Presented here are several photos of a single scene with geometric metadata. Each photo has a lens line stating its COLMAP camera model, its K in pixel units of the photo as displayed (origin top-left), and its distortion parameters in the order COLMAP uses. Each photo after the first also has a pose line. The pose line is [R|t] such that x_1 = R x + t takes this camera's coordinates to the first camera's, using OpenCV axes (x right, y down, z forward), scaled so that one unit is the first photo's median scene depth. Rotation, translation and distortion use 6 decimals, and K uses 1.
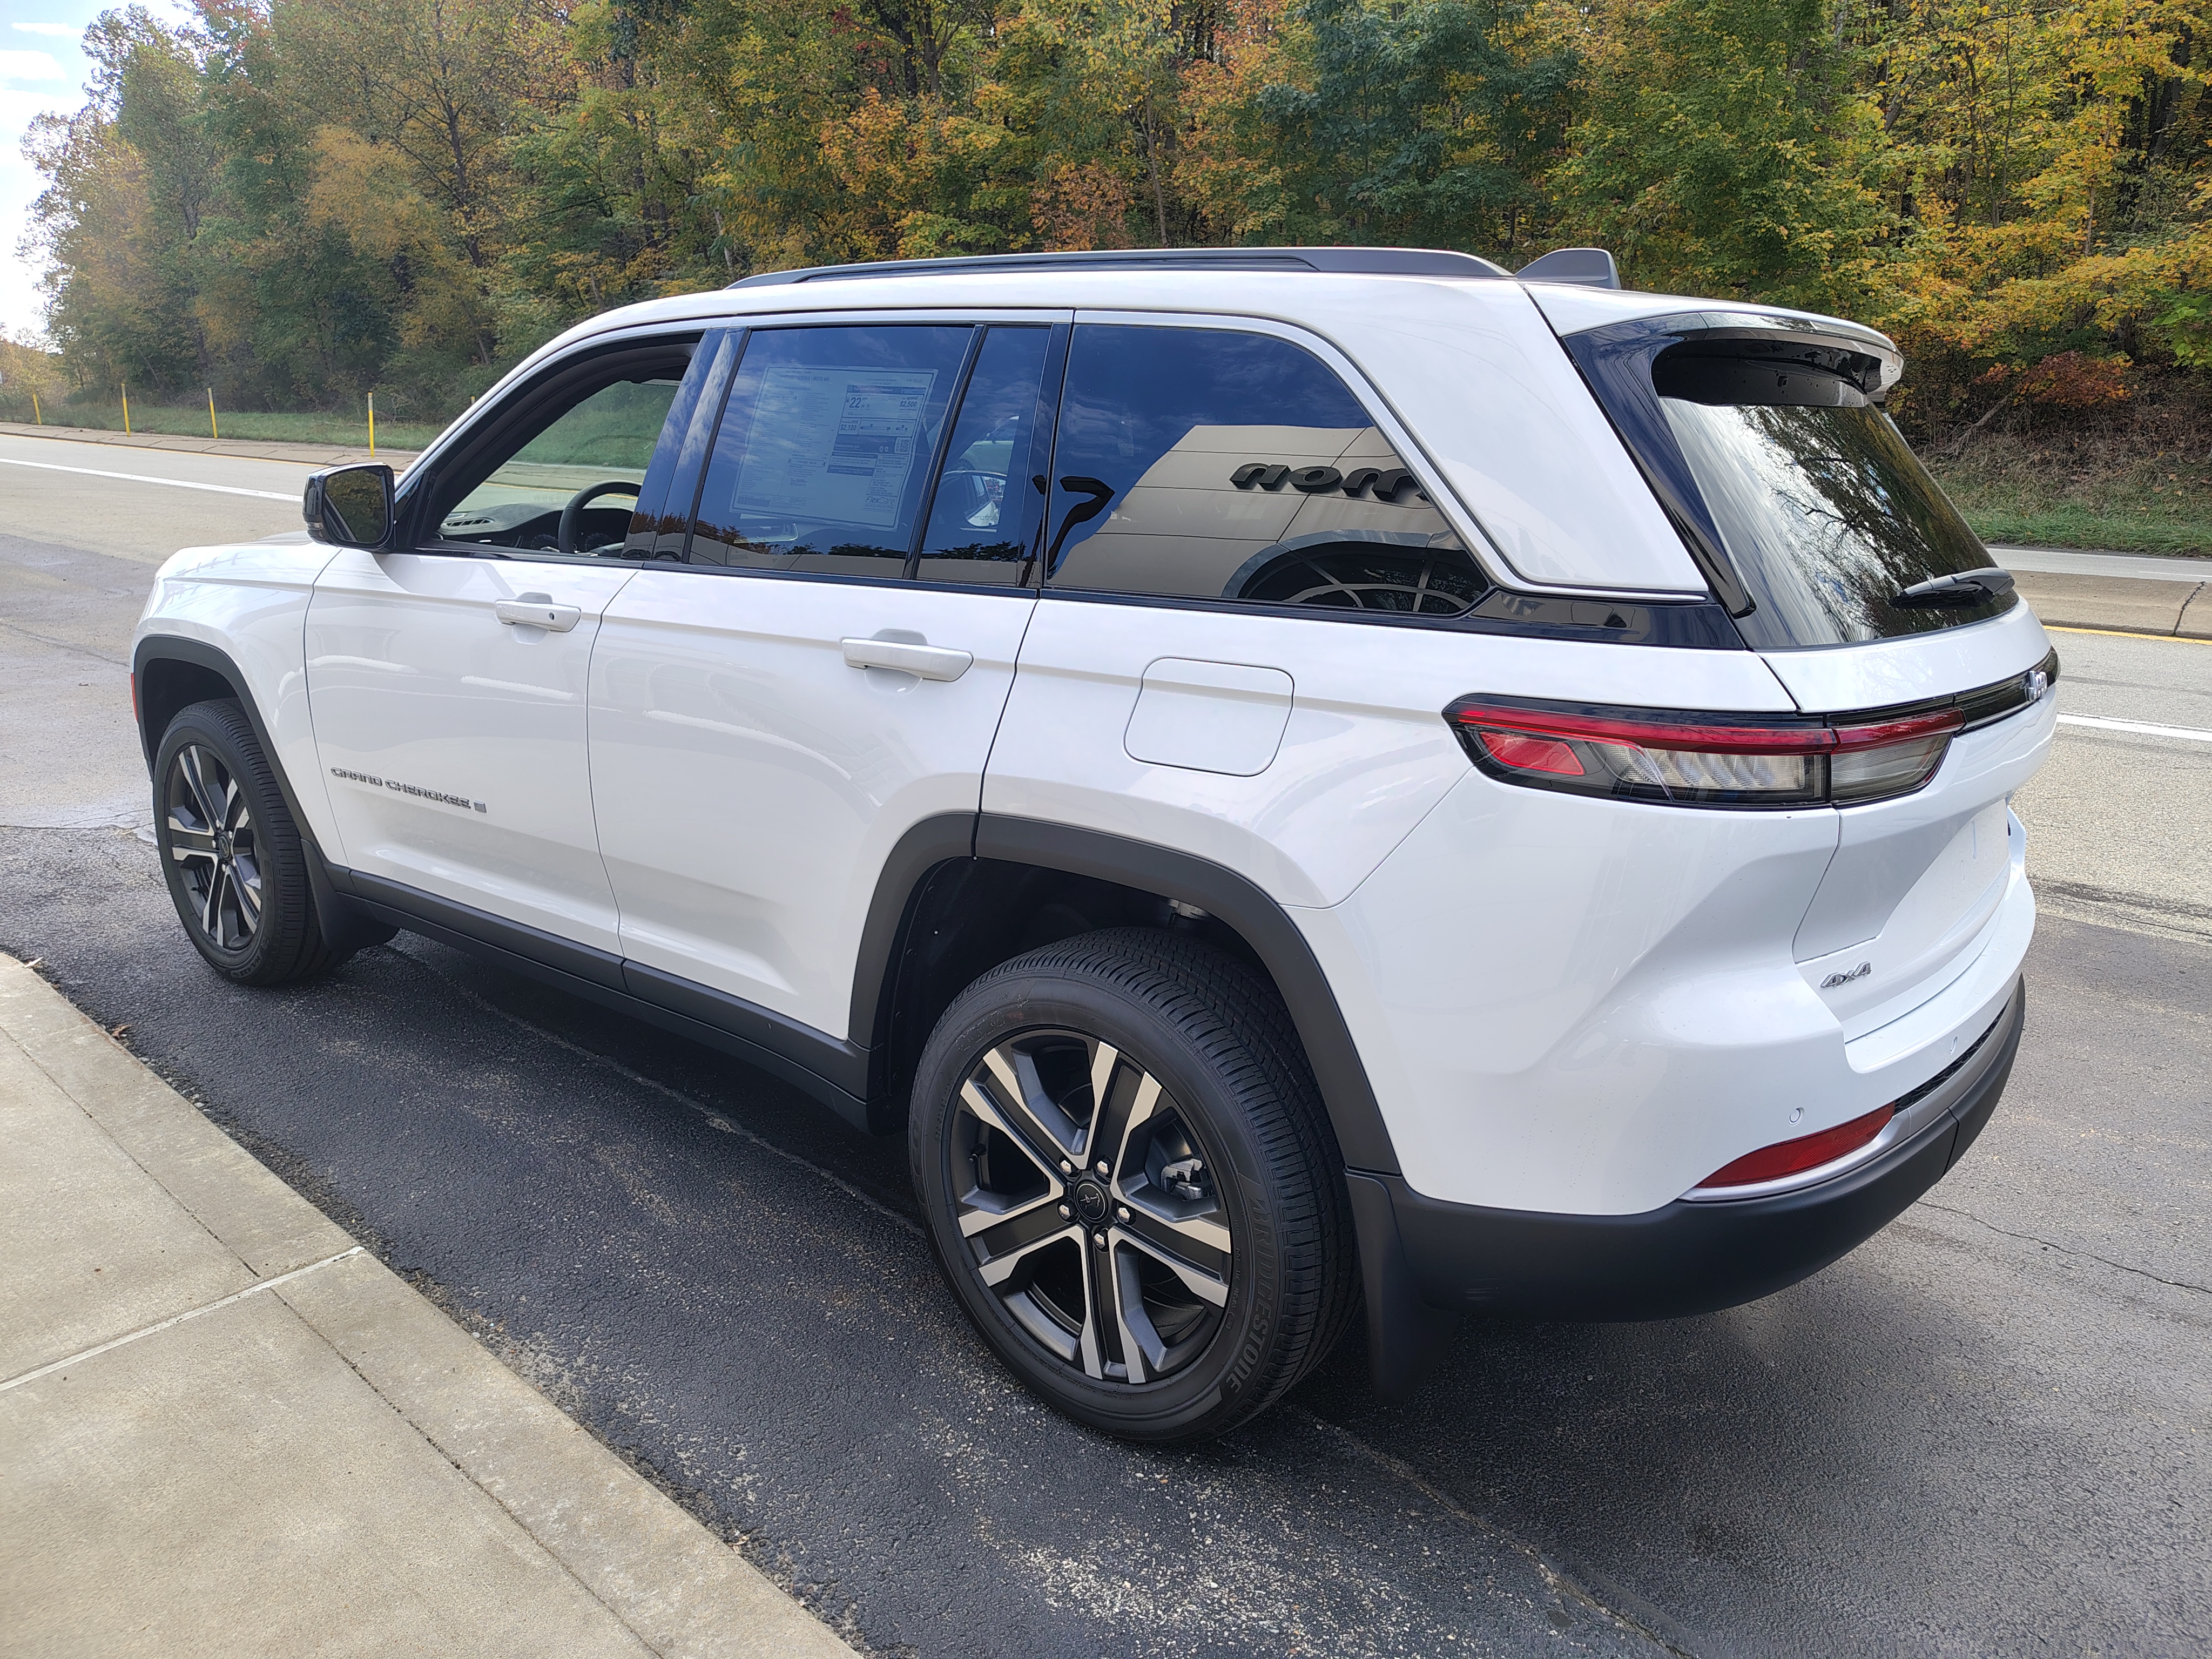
lens RADIAL K [[1542.5, 0, 1162.0], [0, 1542.5, 852.4], [0, 0, 1]] dist [0.033731, -0.020003]
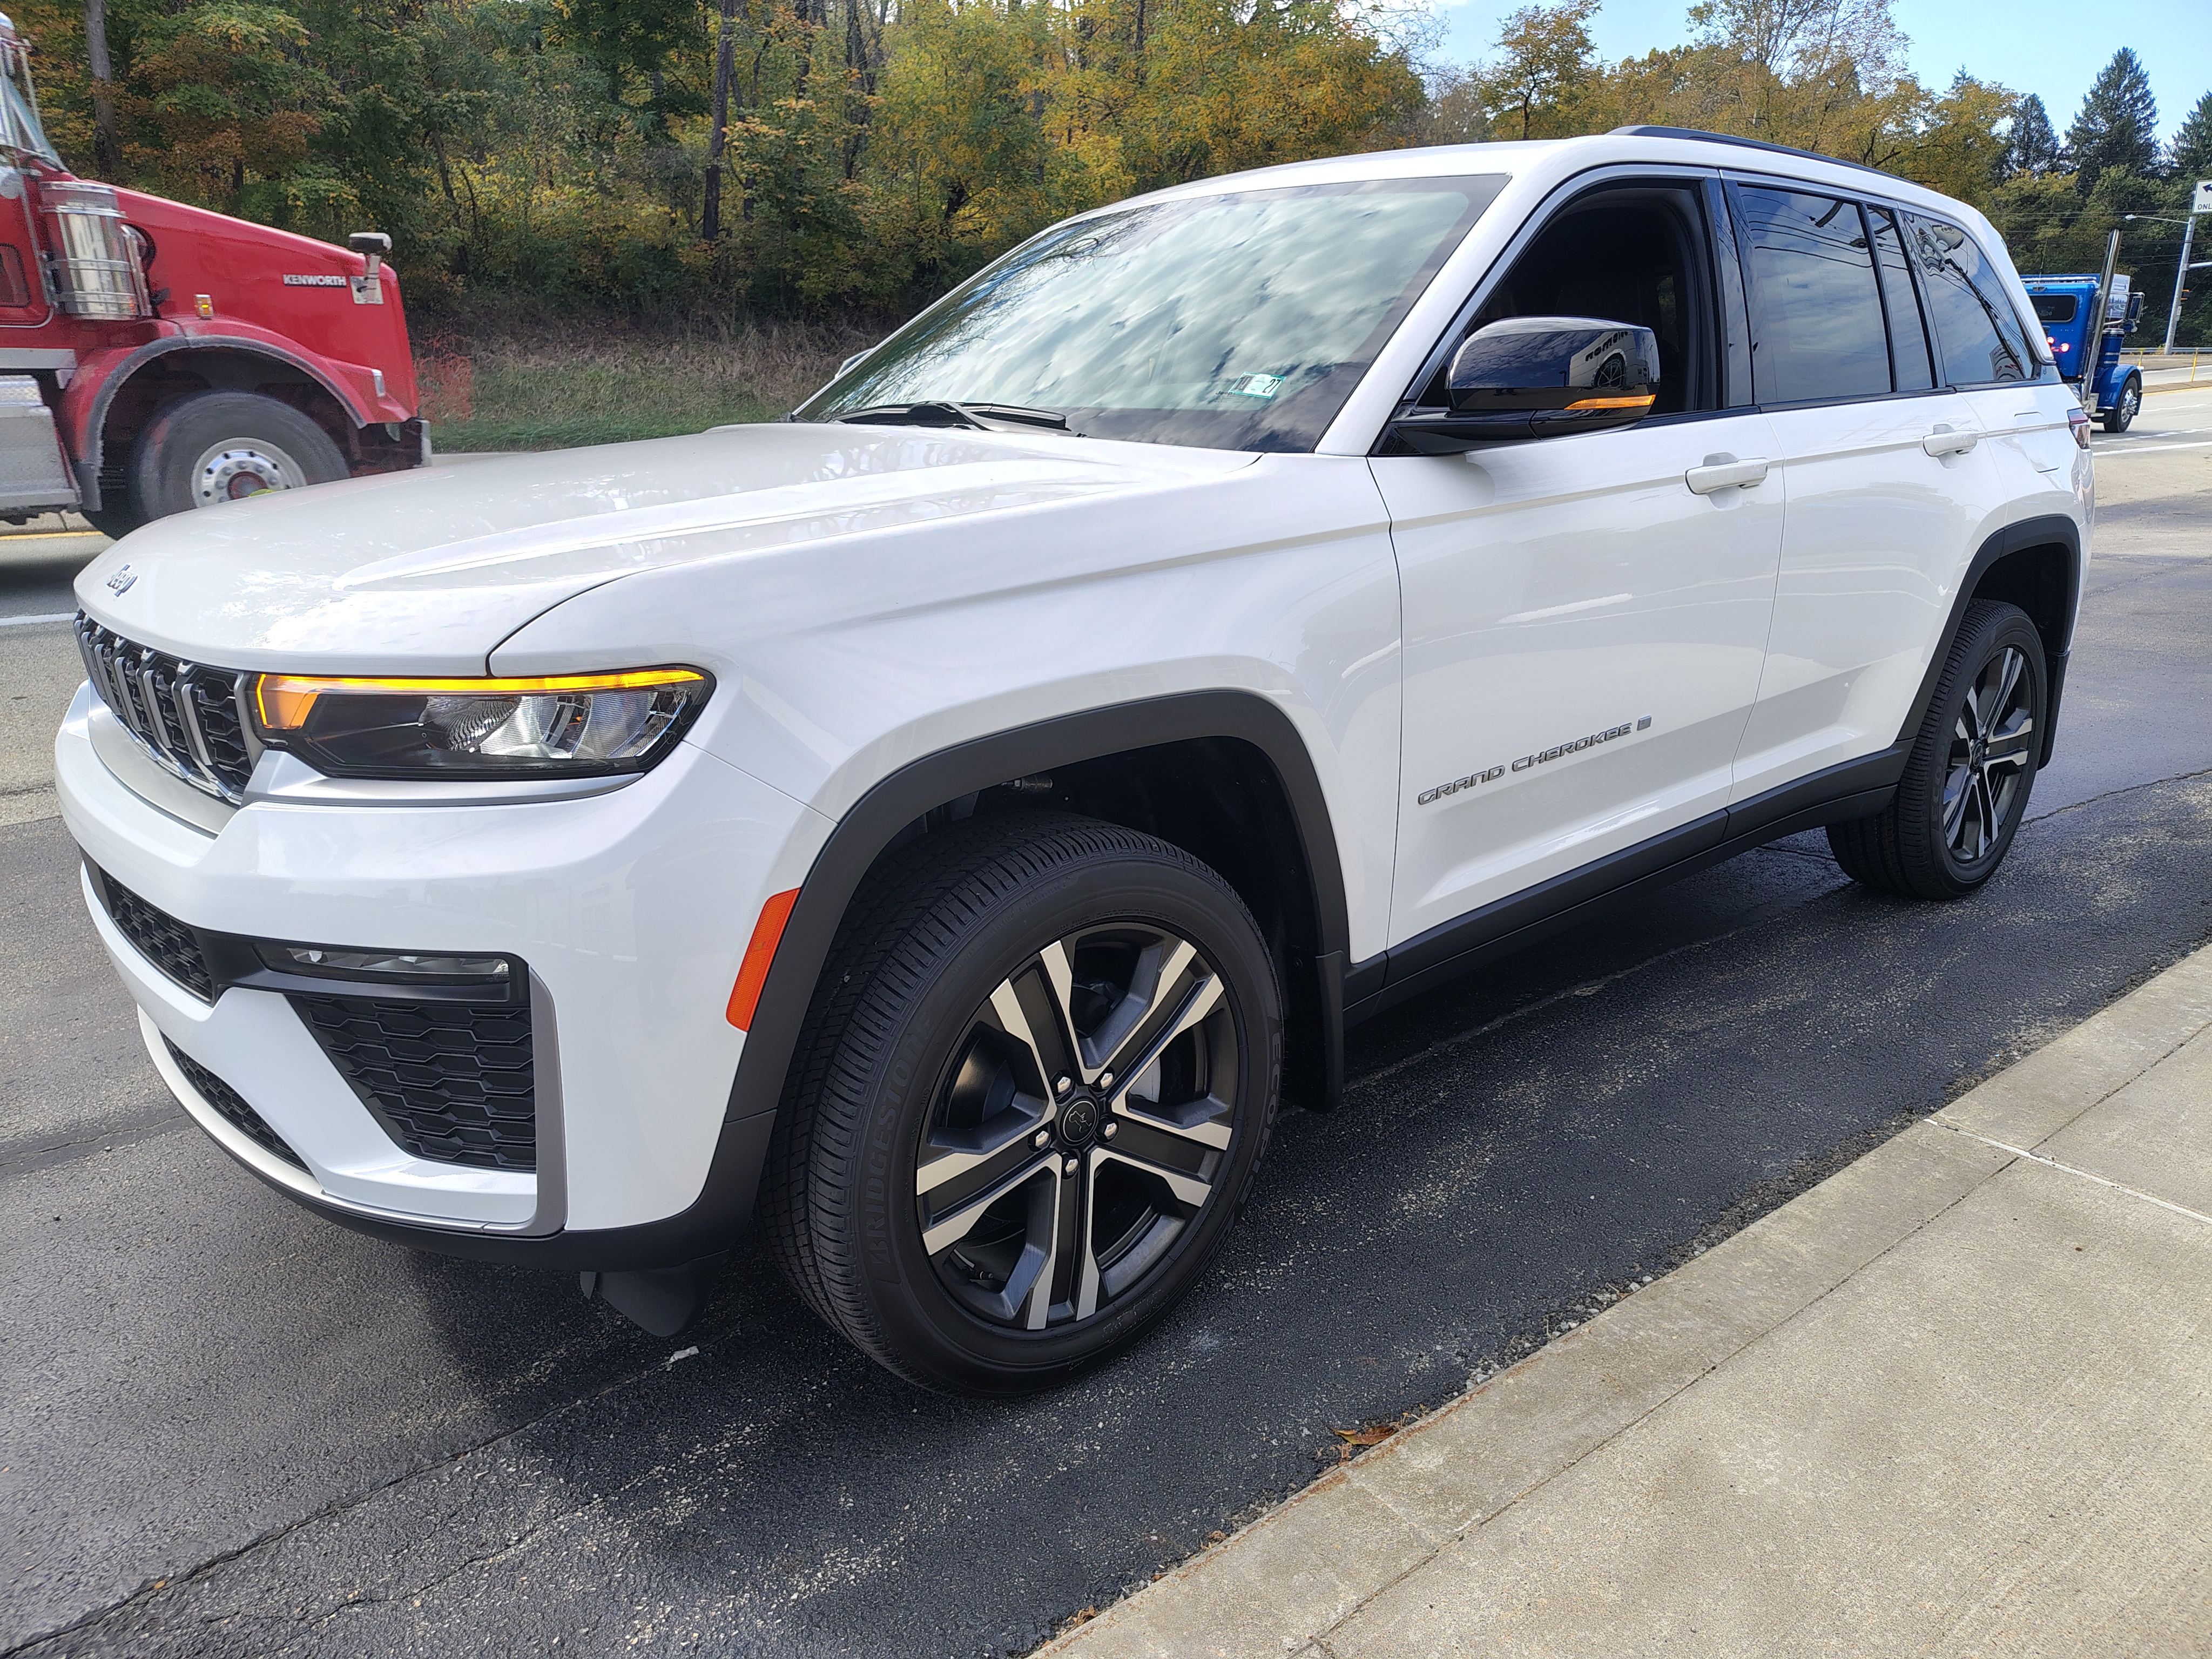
lens RADIAL K [[1517.3, 0, 1116.6], [0, 1517.3, 852.6], [0, 0, 1]] dist [0.005129, 0.004670]
pose [[0.178656, -0.318768, 0.930843, -1.290003], [0.262283, 0.927260, 0.267201, -0.262151], [-0.948309, 0.196408, 0.249268, 1.080934]]
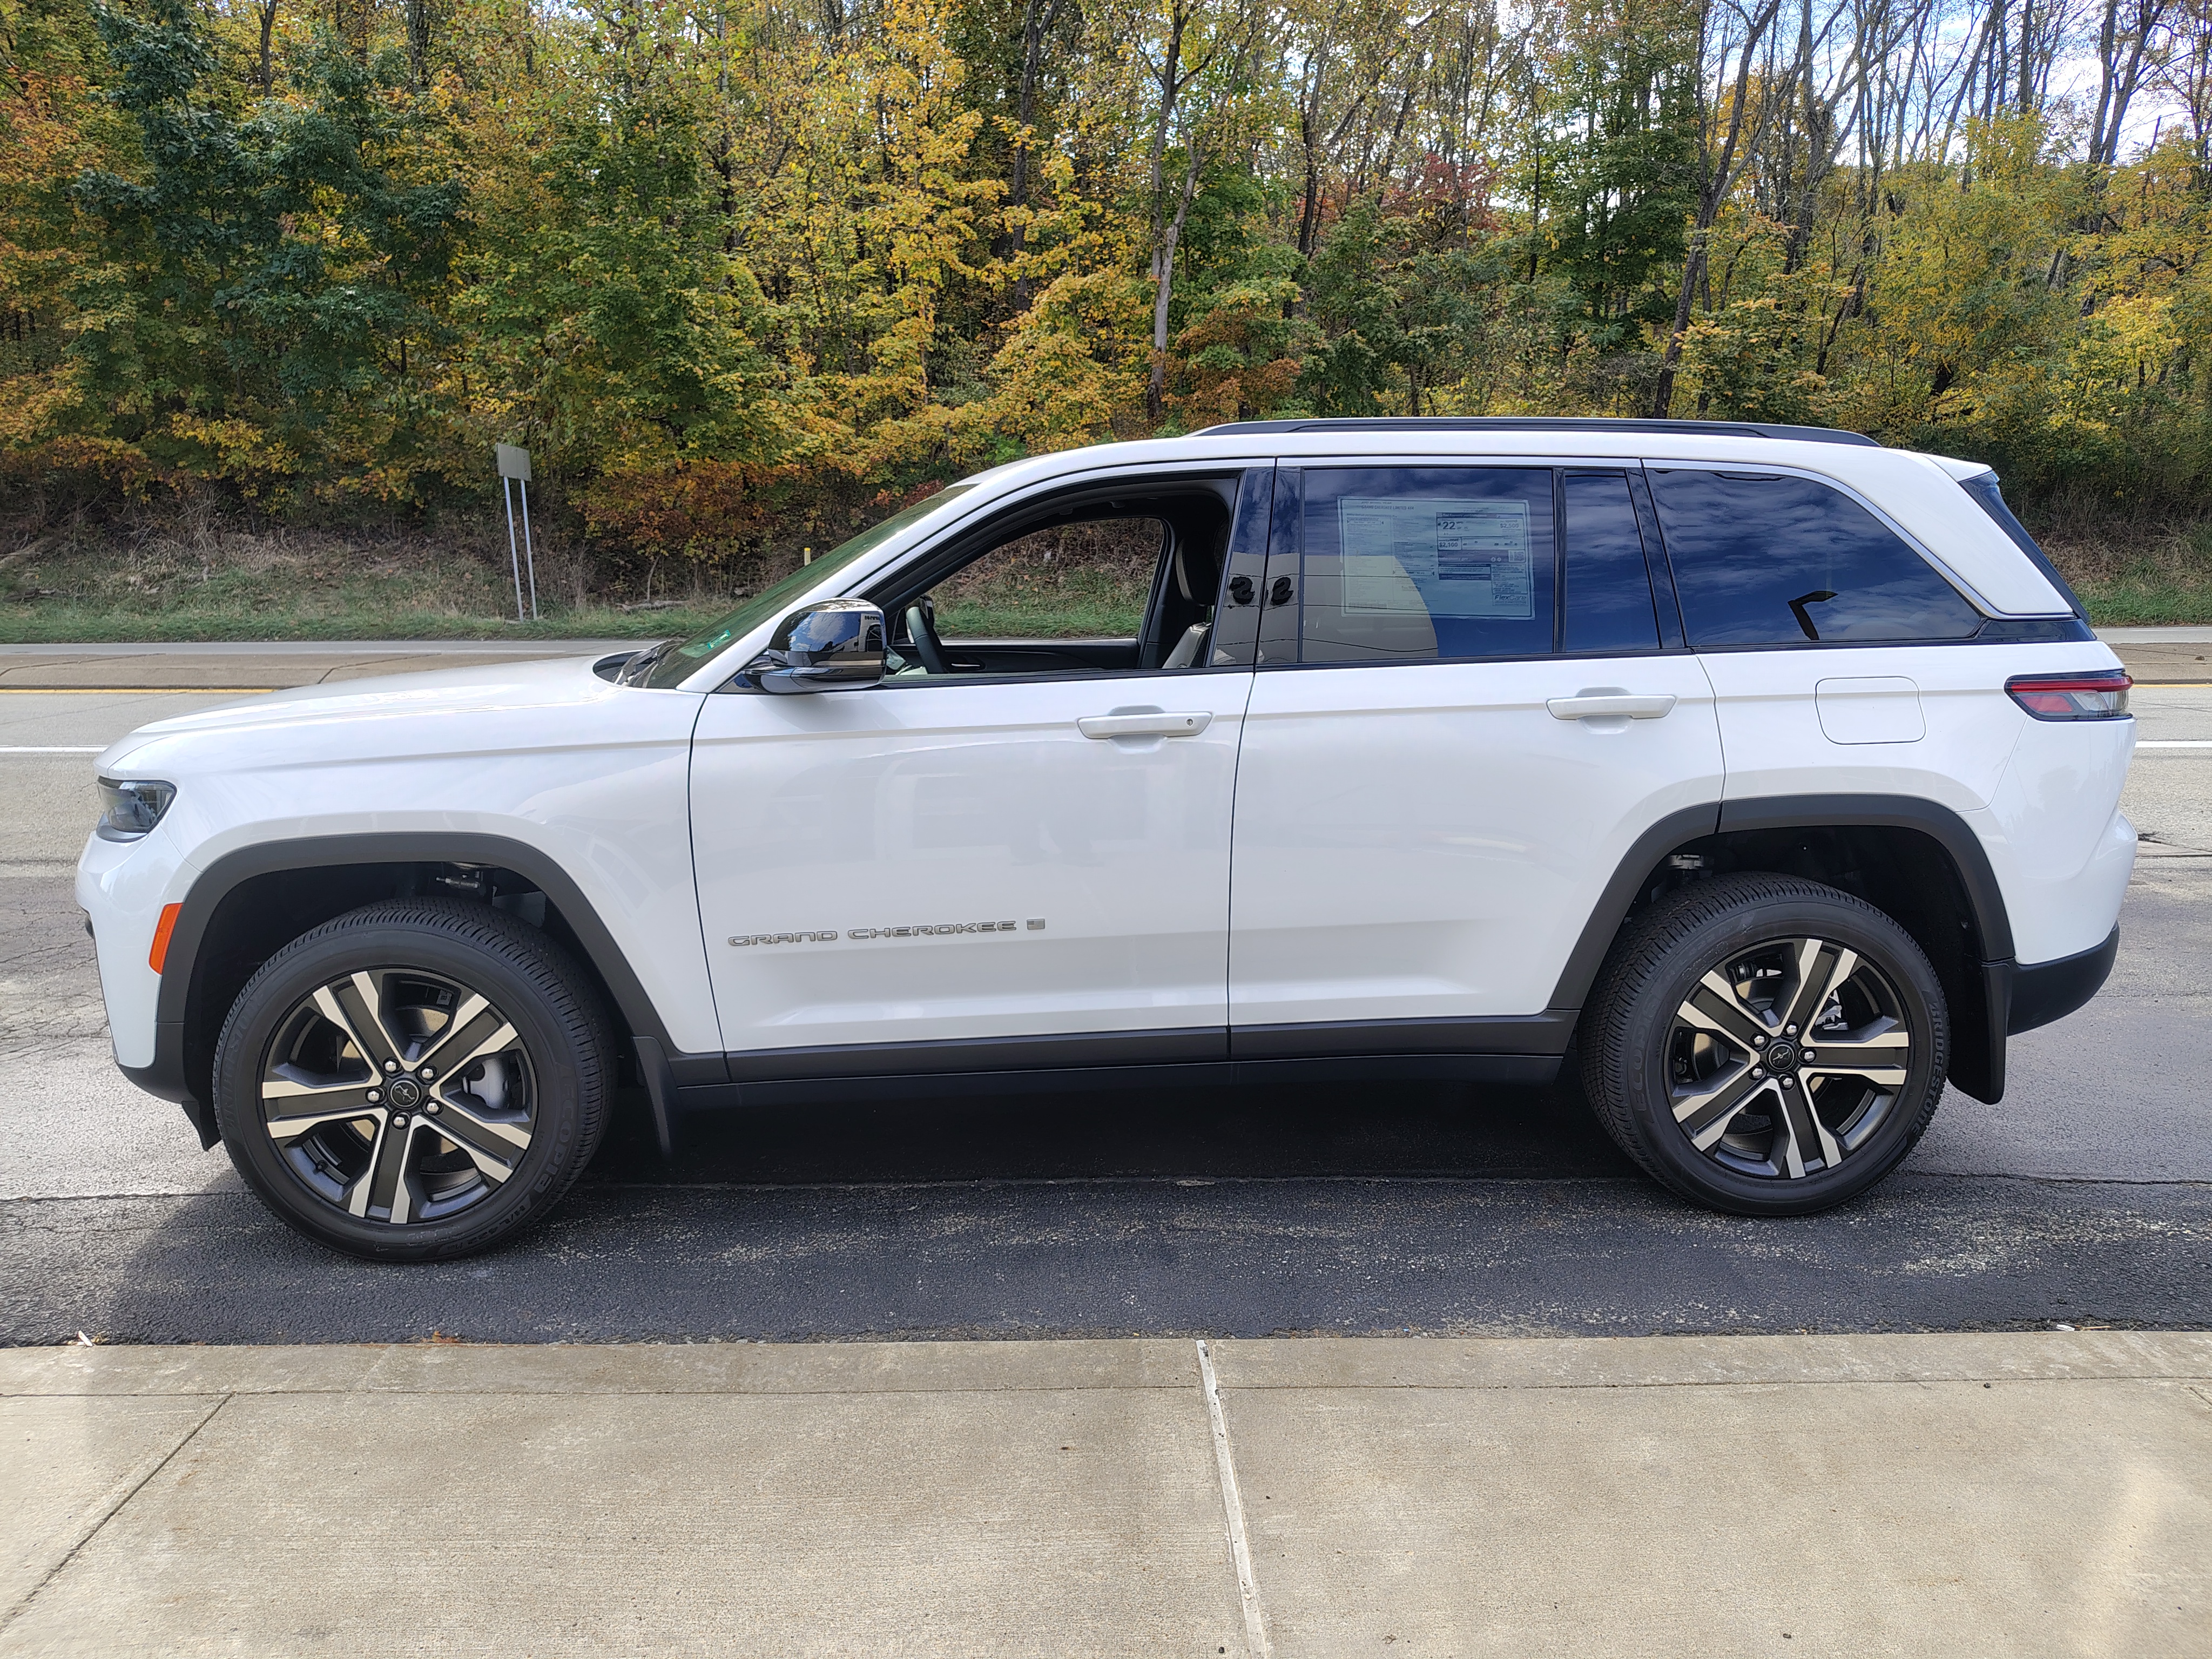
lens RADIAL K [[1558.7, 0, 1106.0], [0, 1558.7, 829.5], [0, 0, 1]] dist [0.008401, -0.006694]
pose [[0.742048, -0.139420, 0.655688, -1.055512], [0.196252, 0.980459, -0.013623, -0.065103], [-0.640976, 0.138789, 0.754909, 0.194042]]
